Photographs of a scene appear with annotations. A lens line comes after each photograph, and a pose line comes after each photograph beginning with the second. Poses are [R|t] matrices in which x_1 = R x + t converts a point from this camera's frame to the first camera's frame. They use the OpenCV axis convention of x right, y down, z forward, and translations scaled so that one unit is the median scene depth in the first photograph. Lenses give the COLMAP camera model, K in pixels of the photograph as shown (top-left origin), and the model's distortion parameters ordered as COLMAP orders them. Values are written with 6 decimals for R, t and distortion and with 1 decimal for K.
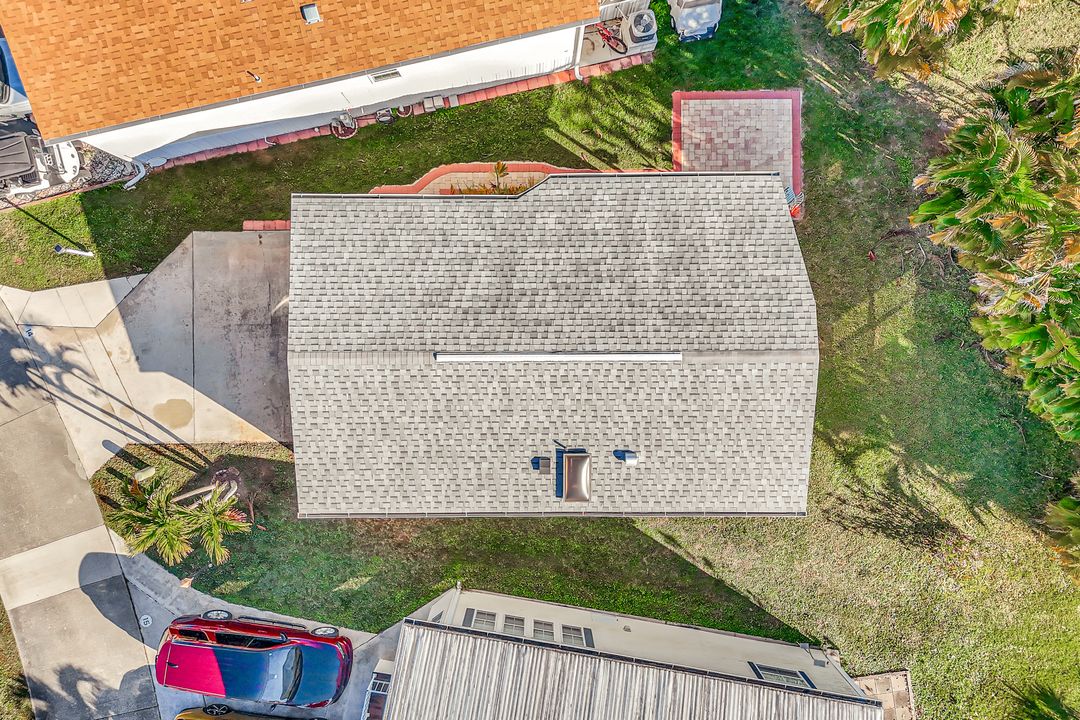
lens RADIAL K [[797.4, 0, 540.9], [0, 797.4, 342.0], [0, 0, 1]] dist [0.071100, -0.005795]
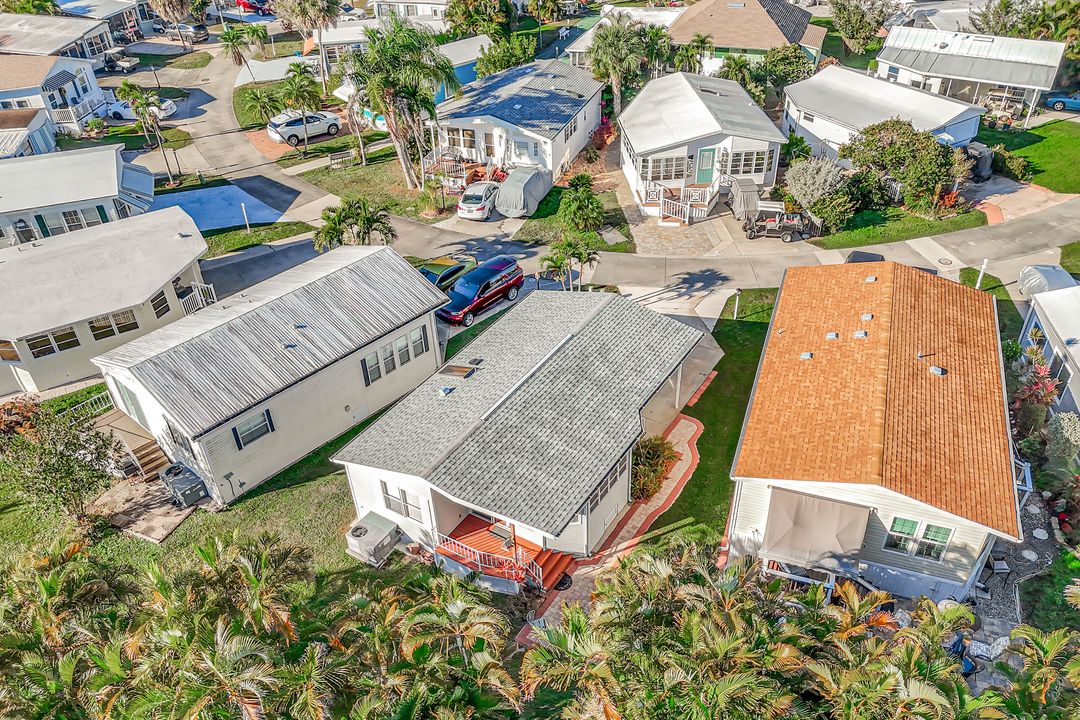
lens RADIAL K [[797.4, 0, 540.9], [0, 797.4, 342.0], [0, 0, 1]] dist [0.071100, -0.005795]
pose [[-0.537871, 0.511370, -0.670221, 0.779810], [-0.842449, -0.296596, 0.449790, -0.518626], [0.031224, 0.806555, 0.590334, 0.064880]]
